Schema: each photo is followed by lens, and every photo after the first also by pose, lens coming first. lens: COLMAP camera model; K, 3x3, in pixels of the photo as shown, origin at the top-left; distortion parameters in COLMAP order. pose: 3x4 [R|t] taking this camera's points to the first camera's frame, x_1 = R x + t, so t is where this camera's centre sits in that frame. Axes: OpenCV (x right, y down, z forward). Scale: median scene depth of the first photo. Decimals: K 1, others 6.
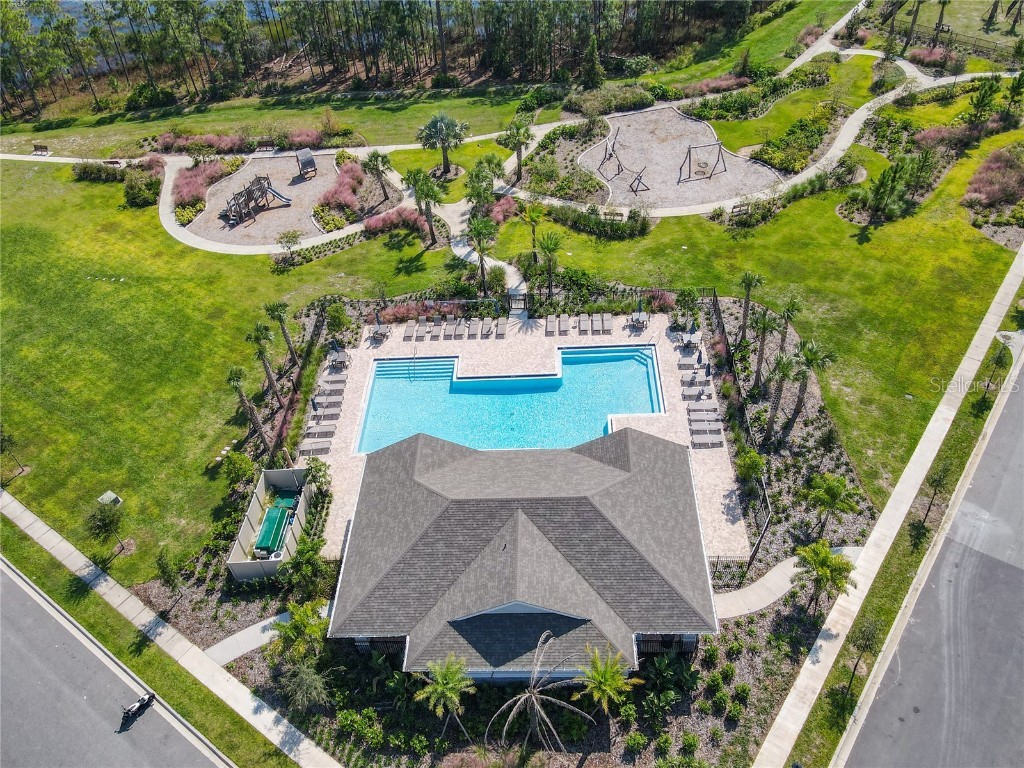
lens RADIAL K [[808.7, 0, 512.0], [0, 808.7, 384.0], [0, 0, 1]] dist [0.003304, 0.009505]
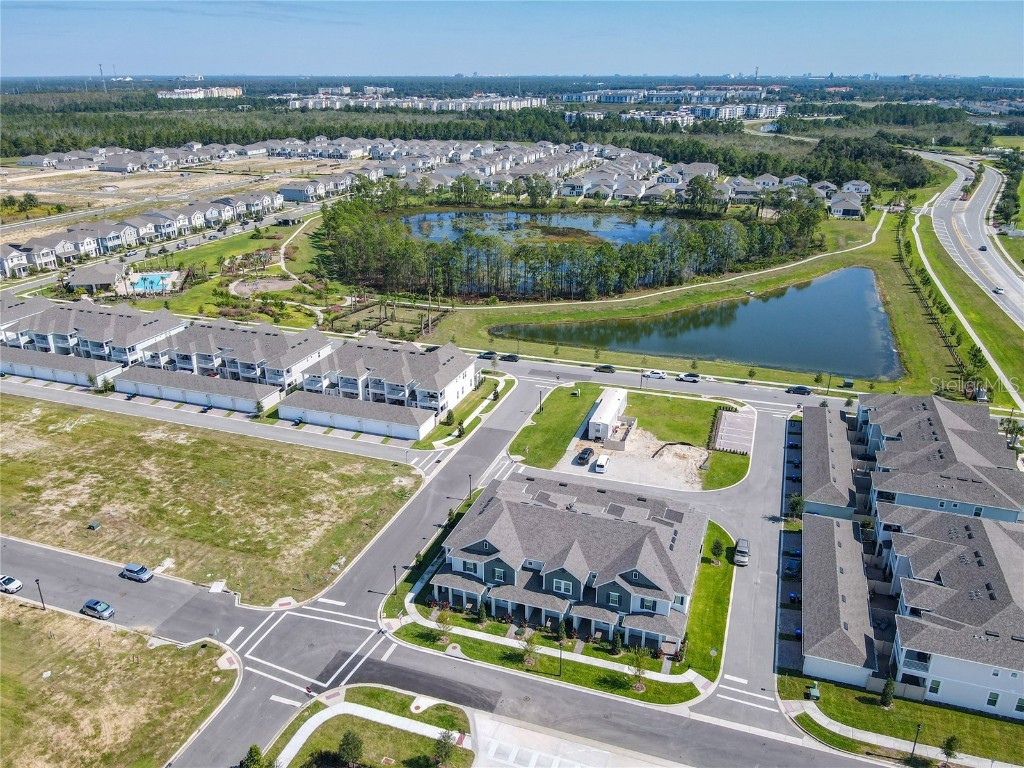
lens RADIAL K [[774.7, 0, 509.9], [0, 774.7, 384.1], [0, 0, 1]] dist [0.001619, 0.017595]
pose [[0.298361, 0.418838, -0.857645, 4.143322], [-0.665827, 0.735151, 0.127386, -1.317267], [0.683853, 0.533037, 0.498214, 0.482574]]
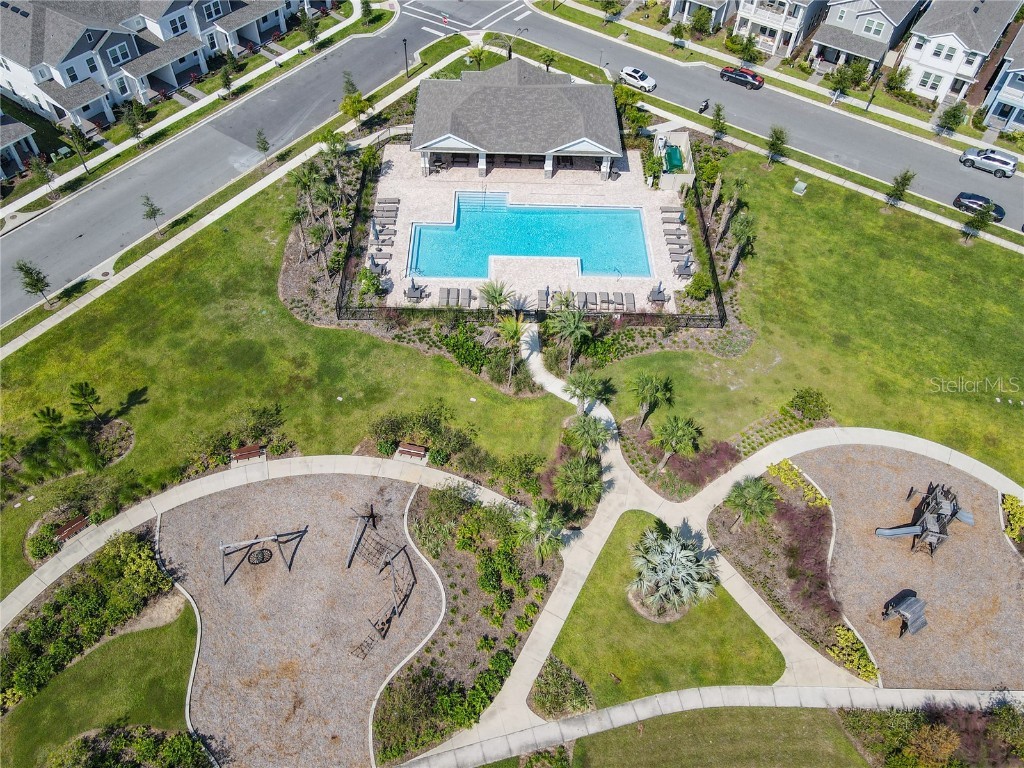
lens RADIAL K [[808.7, 0, 512.0], [0, 808.7, 384.0], [0, 0, 1]] dist [0.003304, 0.009505]
pose [[-0.998481, 0.052444, 0.016892, 0.016184], [0.013811, -0.058560, 0.998188, -1.164753], [0.053338, 0.996905, 0.057747, 1.070131]]
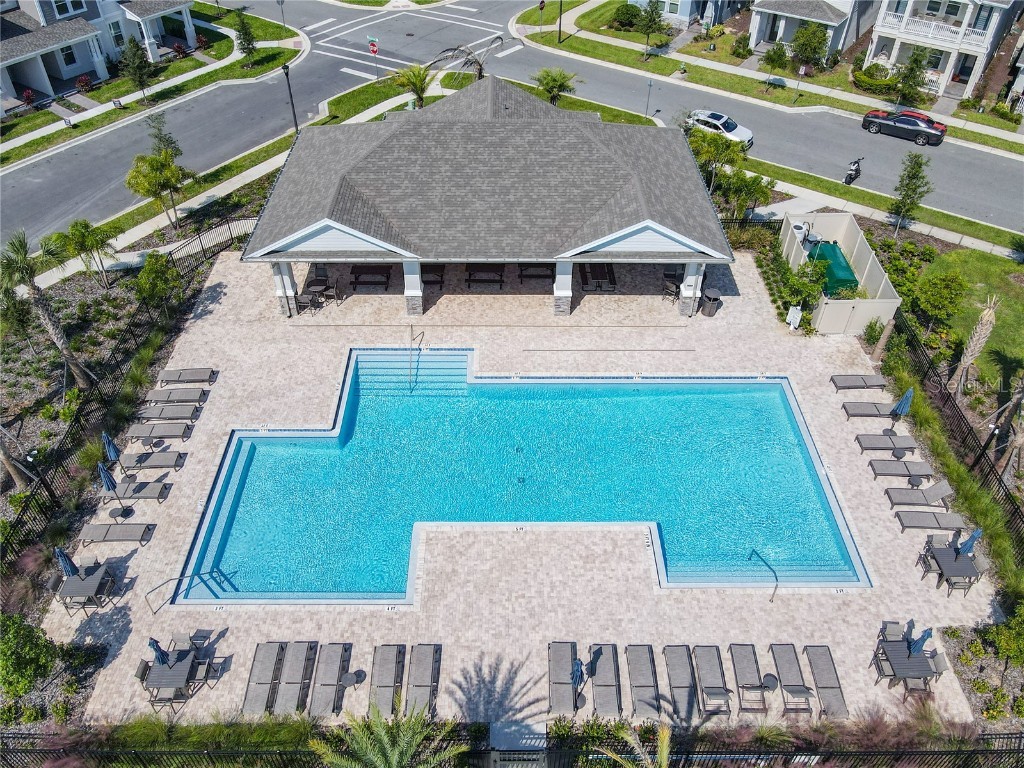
lens RADIAL K [[796.7, 0, 512.0], [0, 796.7, 384.0], [0, 0, 1]] dist [-0.029390, 0.004098]
pose [[-0.996973, 0.075539, 0.018404, -0.006895], [0.024992, 0.087213, 0.995876, -0.433859], [0.073622, 0.993322, -0.088837, 0.920814]]
